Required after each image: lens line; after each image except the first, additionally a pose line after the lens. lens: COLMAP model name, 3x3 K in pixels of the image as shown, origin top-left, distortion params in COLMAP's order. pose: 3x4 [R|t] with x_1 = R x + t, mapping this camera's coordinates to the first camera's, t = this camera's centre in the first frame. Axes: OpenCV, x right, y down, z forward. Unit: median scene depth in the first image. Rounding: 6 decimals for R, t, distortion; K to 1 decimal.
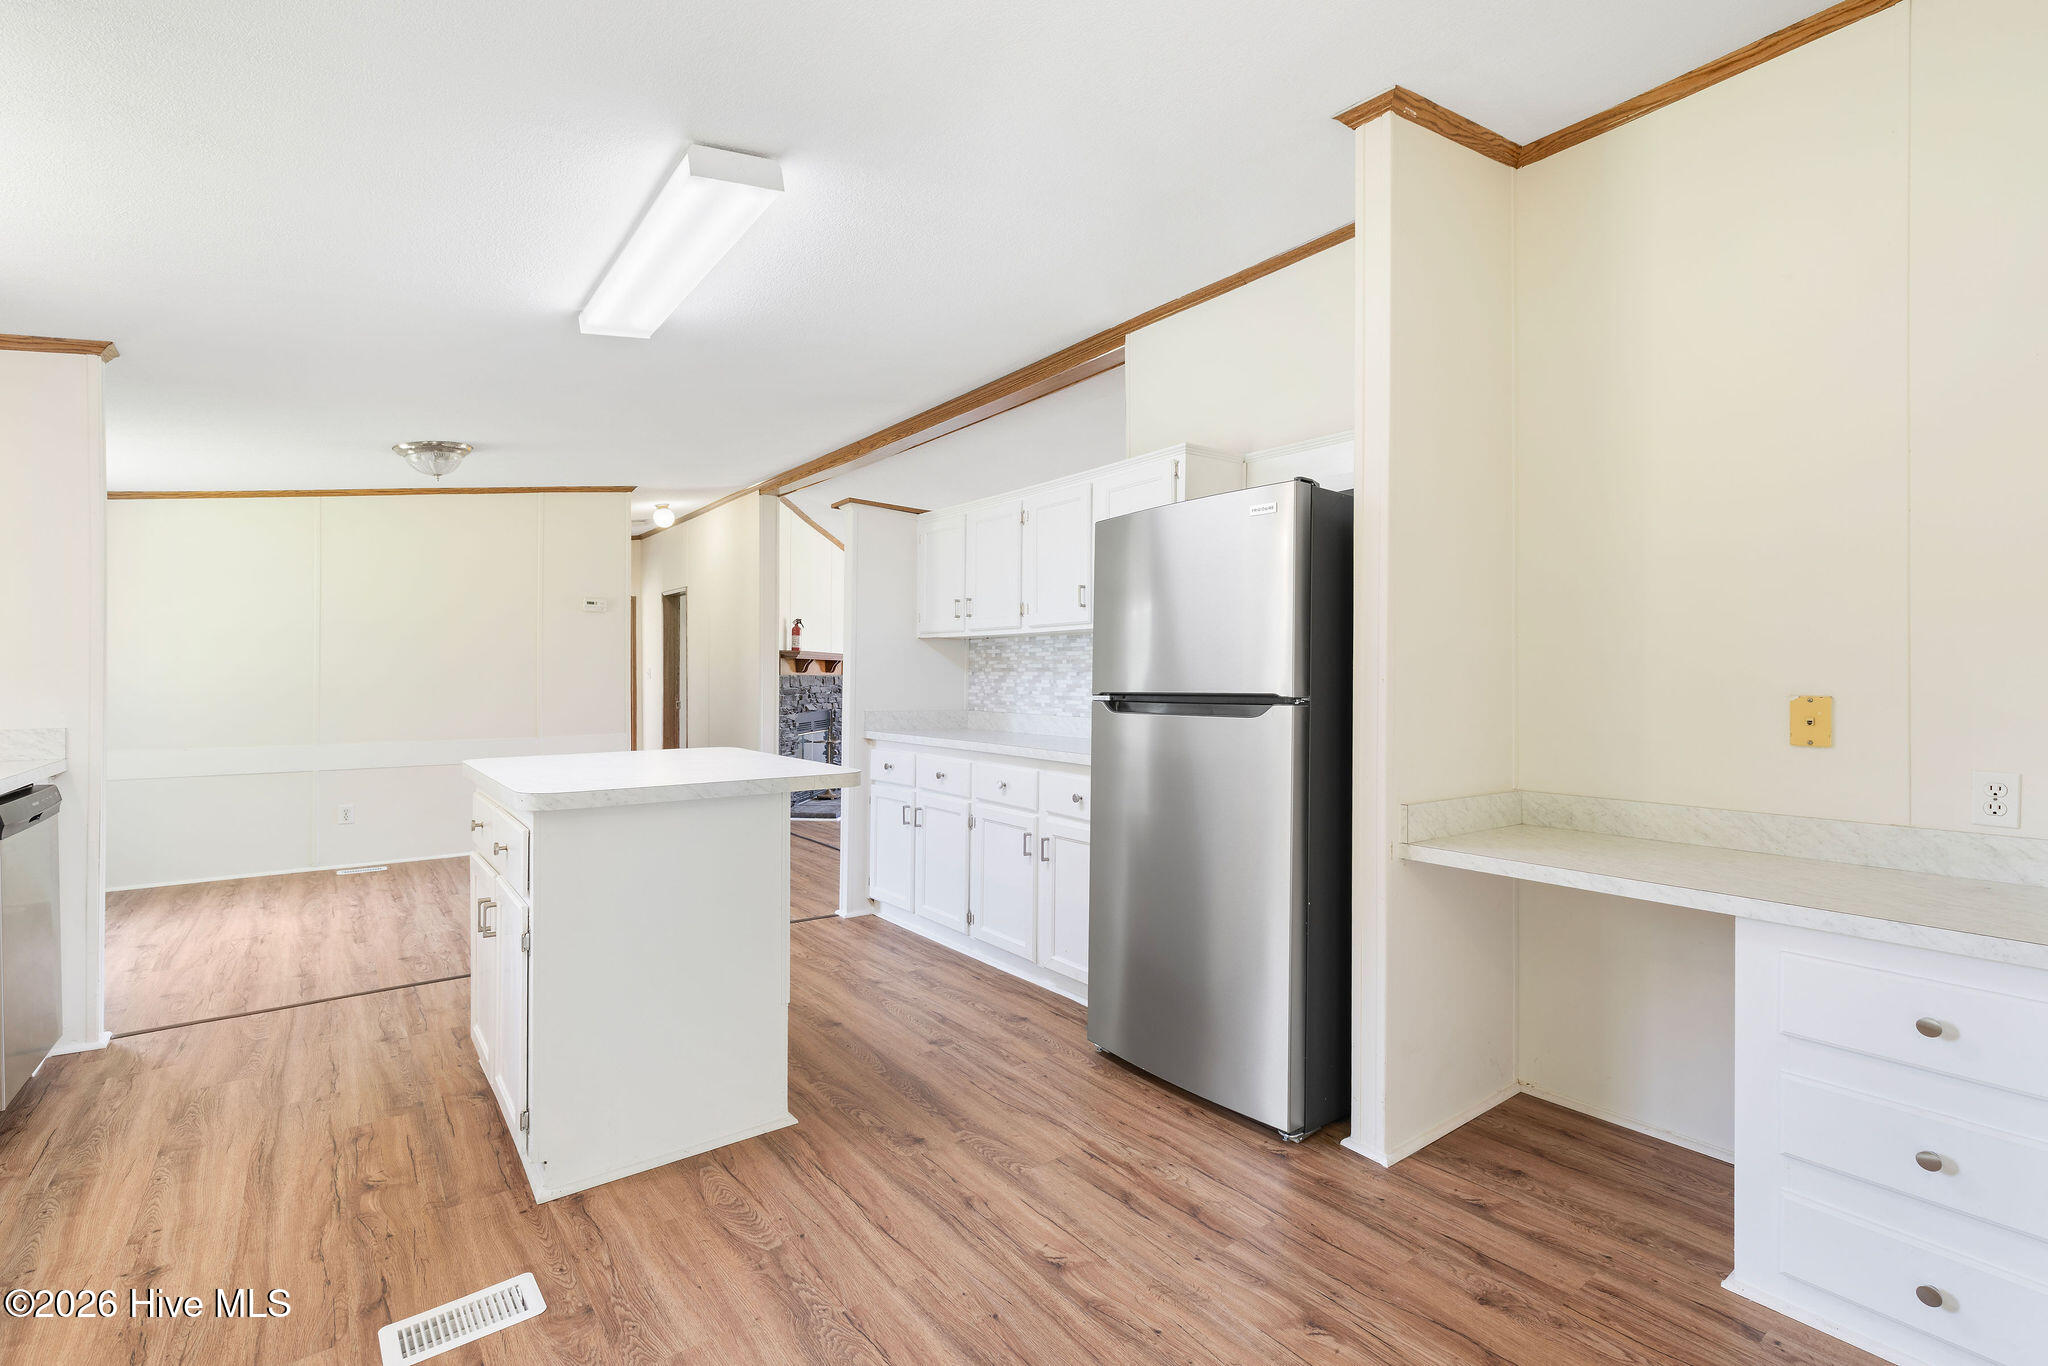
lens RADIAL K [[887.3, 0, 1001.9], [0, 887.3, 682.9], [0, 0, 1]] dist [-0.000462, 0.001250]
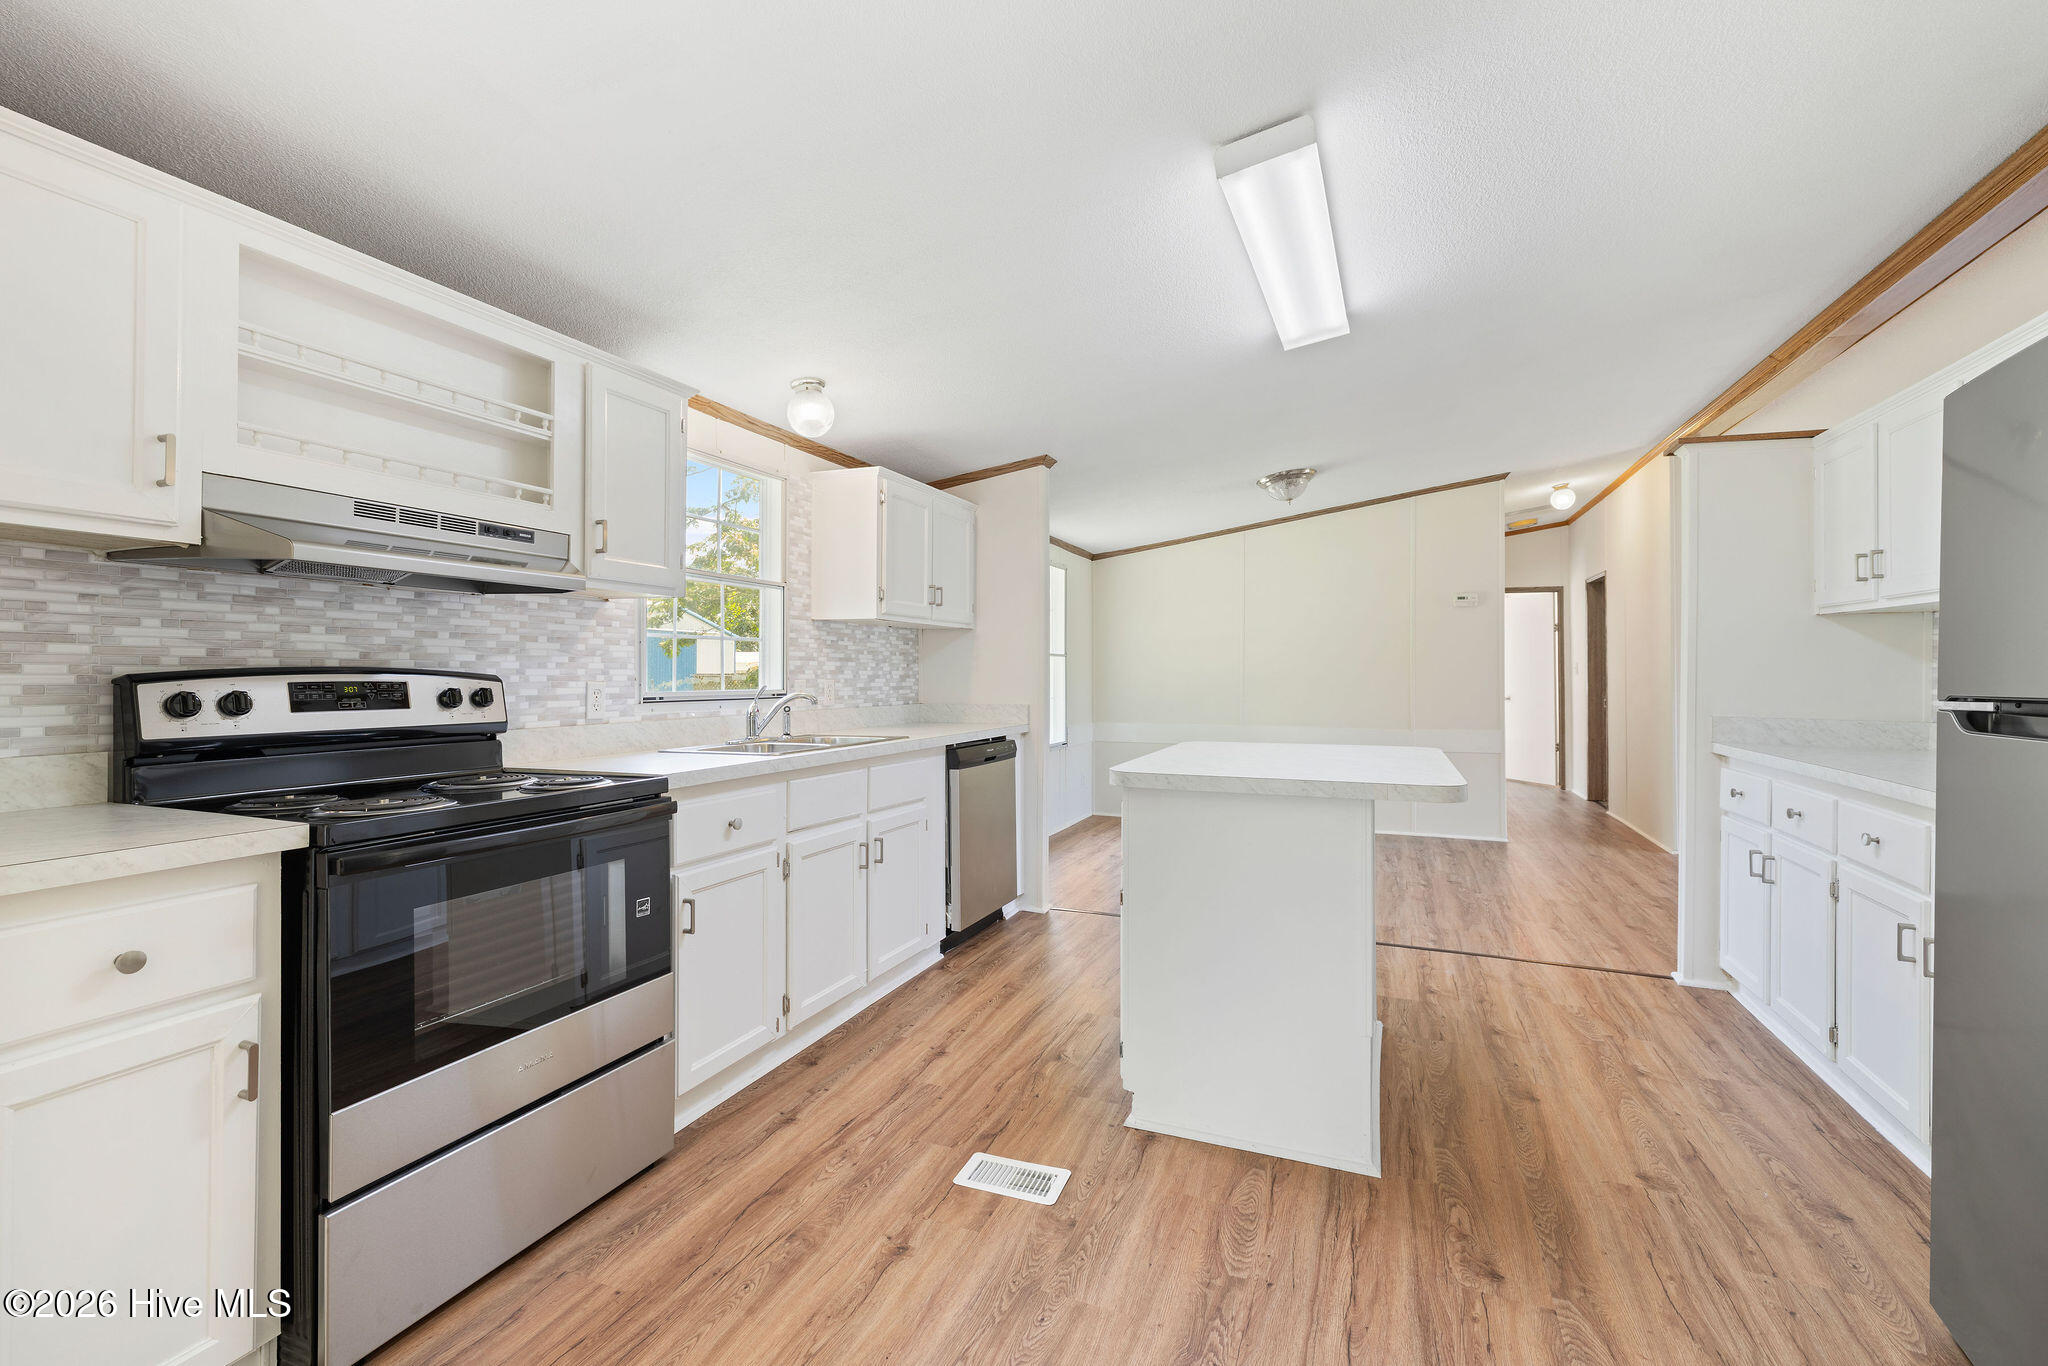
lens RADIAL K [[862.2, 0, 1053.1], [0, 862.2, 669.5], [0, 0, 1]] dist [-0.002553, 0.000977]
pose [[0.526791, -0.005215, -0.849979, 0.239294], [-0.003976, 0.999955, -0.008599, 0.000867], [0.849986, 0.007909, 0.526746, 0.198854]]
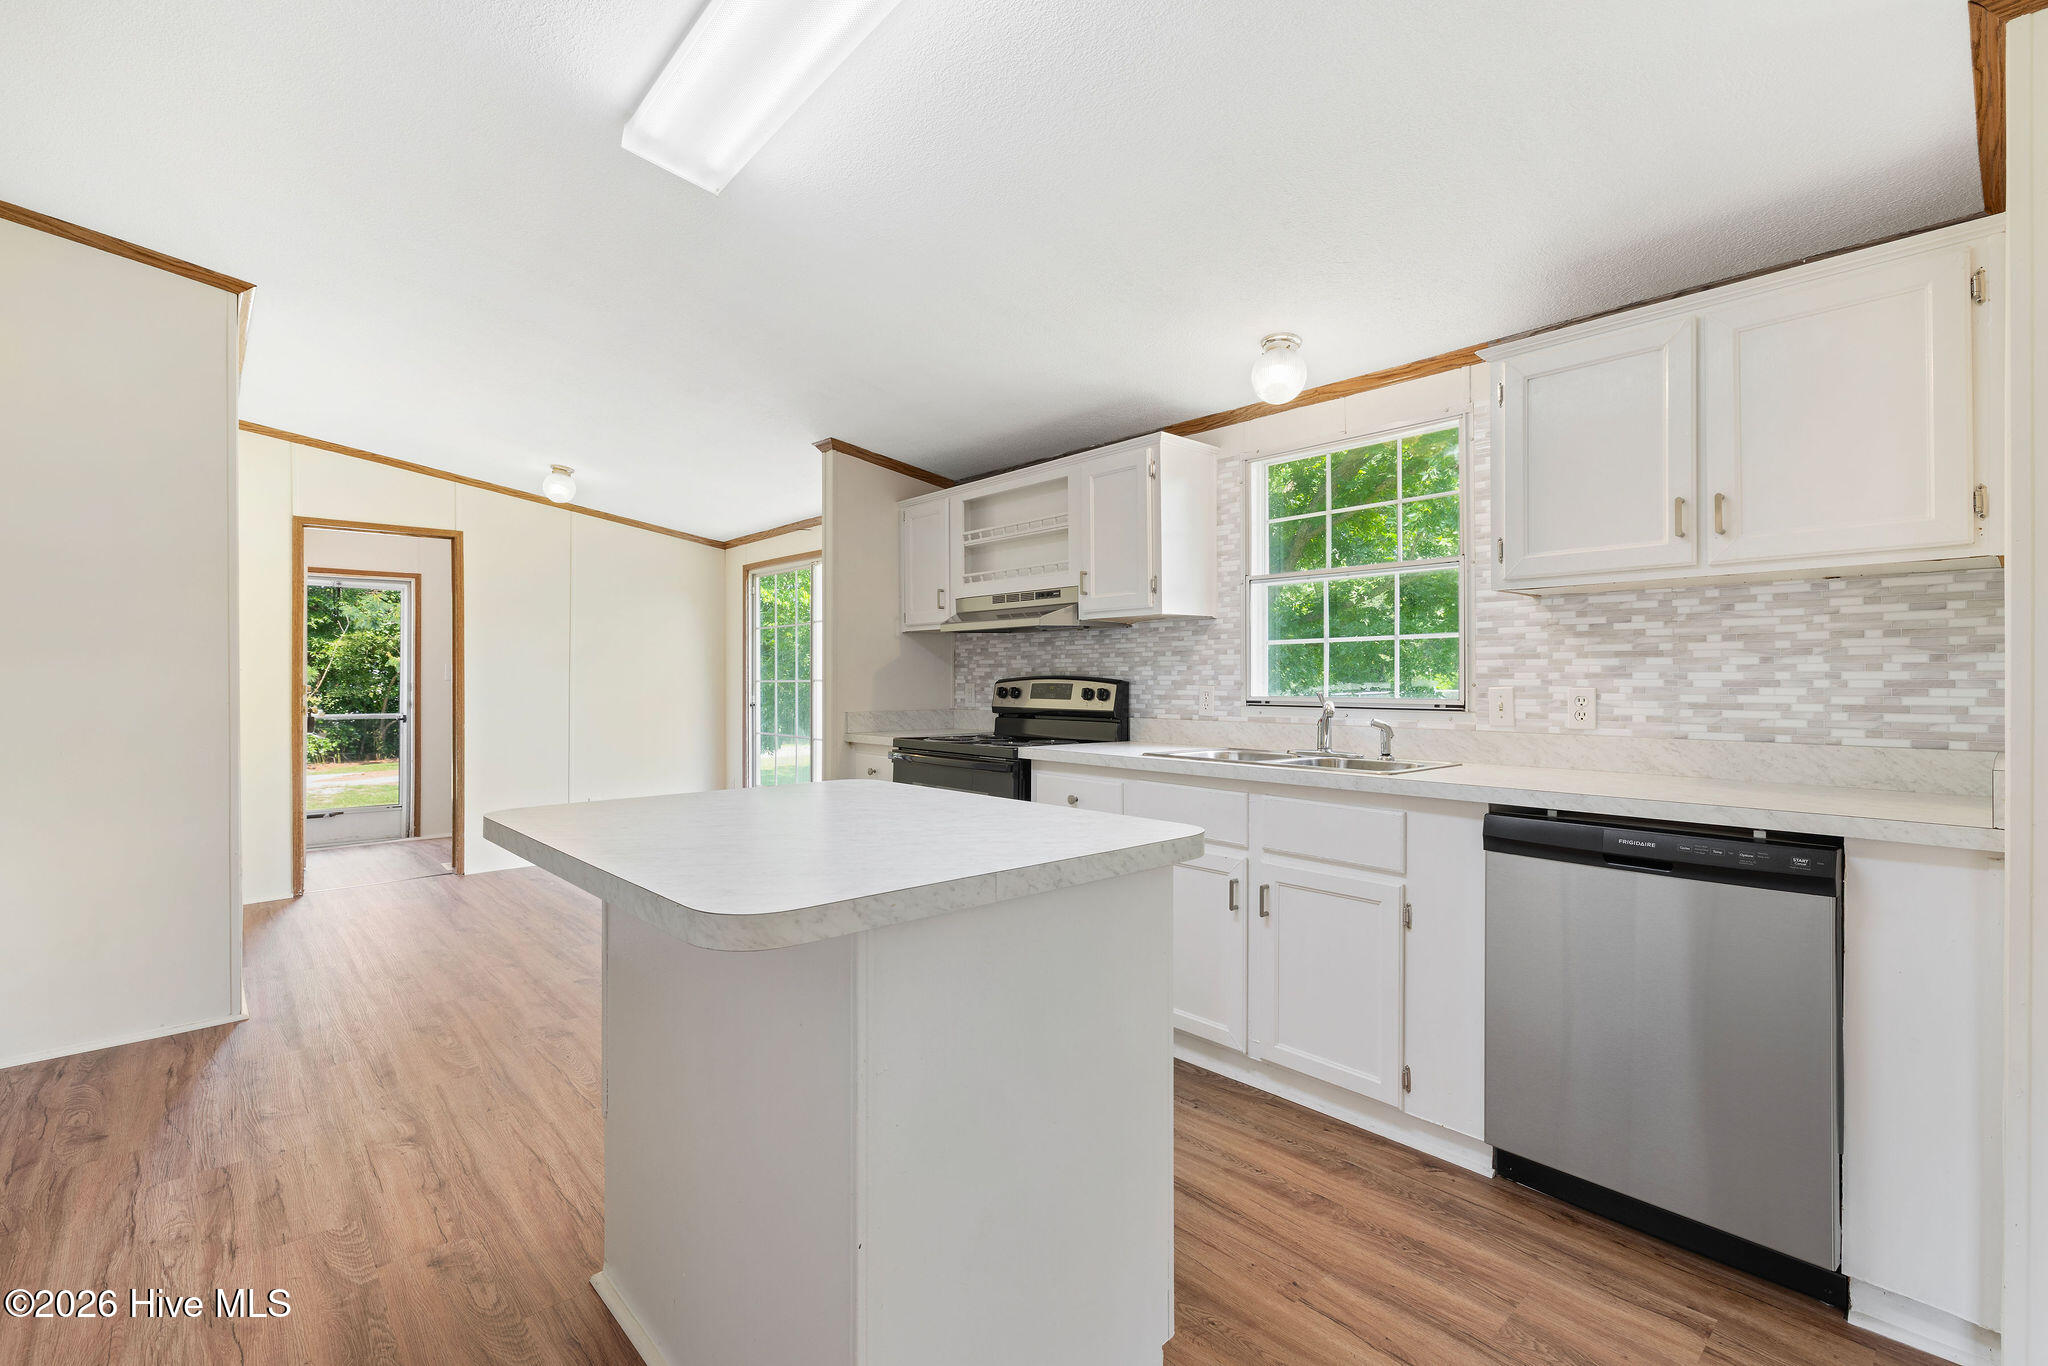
lens RADIAL K [[887.3, 0, 1001.8], [0, 887.3, 681.2], [0, 0, 1]] dist [-0.000462, 0.001250]
pose [[-0.996496, -0.000807, -0.083635, -0.371940], [-0.001288, 0.999983, 0.005692, -0.003528], [0.083629, 0.005780, -0.996480, 1.287073]]
